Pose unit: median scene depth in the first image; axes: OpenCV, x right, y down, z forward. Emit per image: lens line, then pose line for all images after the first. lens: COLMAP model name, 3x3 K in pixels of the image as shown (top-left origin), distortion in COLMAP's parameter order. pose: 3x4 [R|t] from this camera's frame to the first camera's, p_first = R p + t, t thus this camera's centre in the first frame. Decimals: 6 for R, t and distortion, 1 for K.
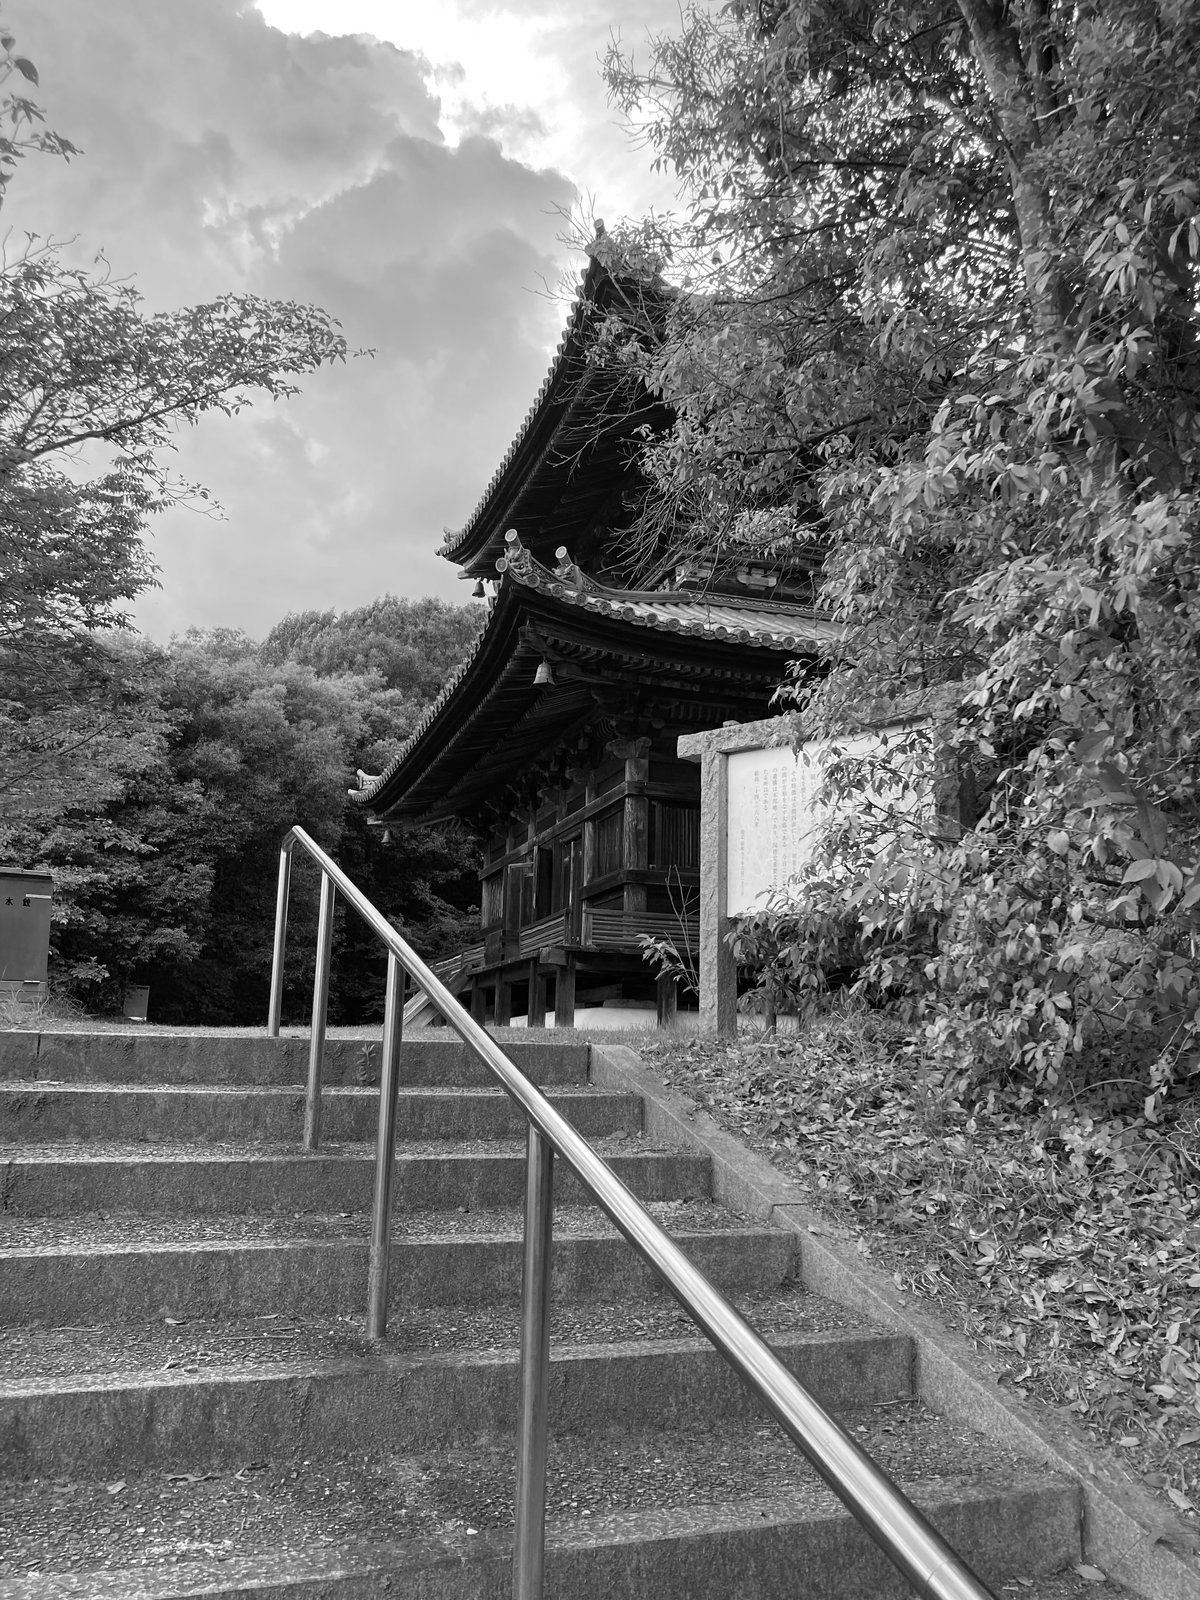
lens RADIAL K [[1300.0, 0, 607.2], [0, 1300.0, 799.0], [0, 0, 1]] dist [0.058429, -0.076407]
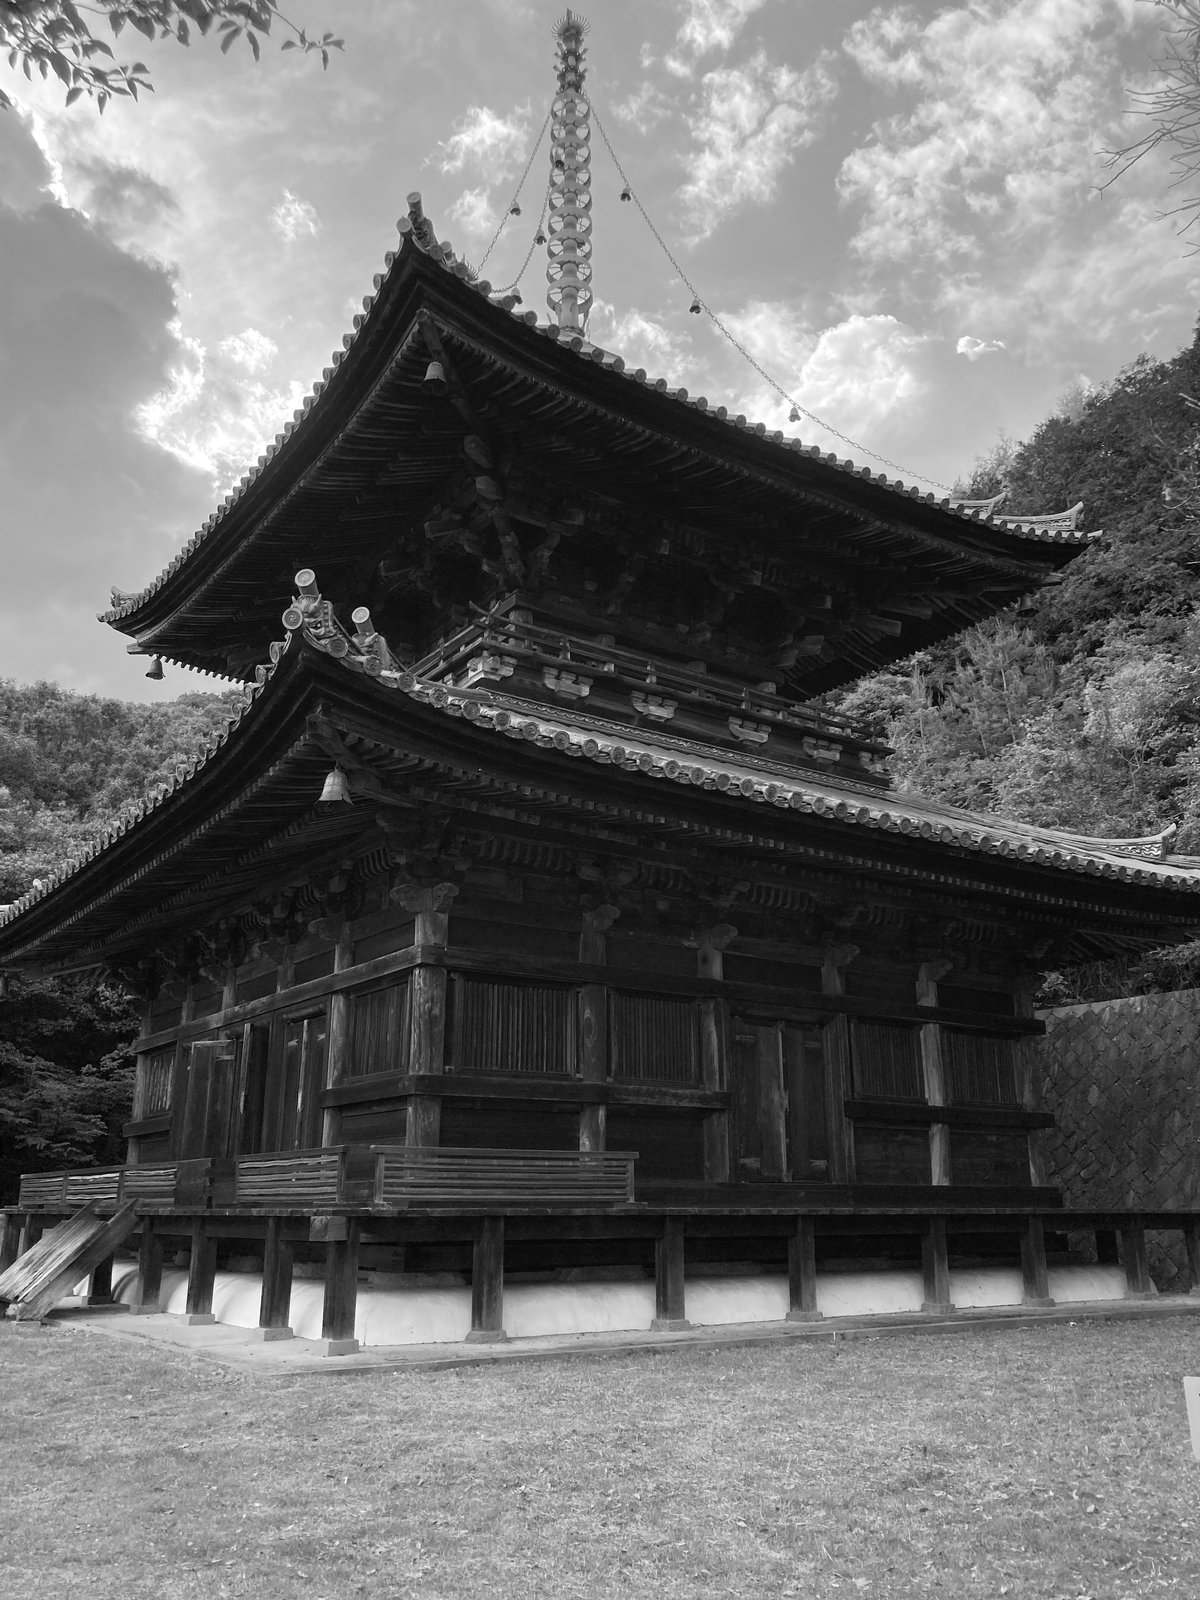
lens RADIAL K [[1300.0, 0, 603.6], [0, 1300.0, 794.6], [0, 0, 1]] dist [0.058429, -0.076407]
pose [[0.954802, 0.069569, 0.288986, -0.092478], [-0.040895, 0.993725, -0.104106, -0.023586], [-0.294415, 0.087583, 0.951656, 0.268987]]
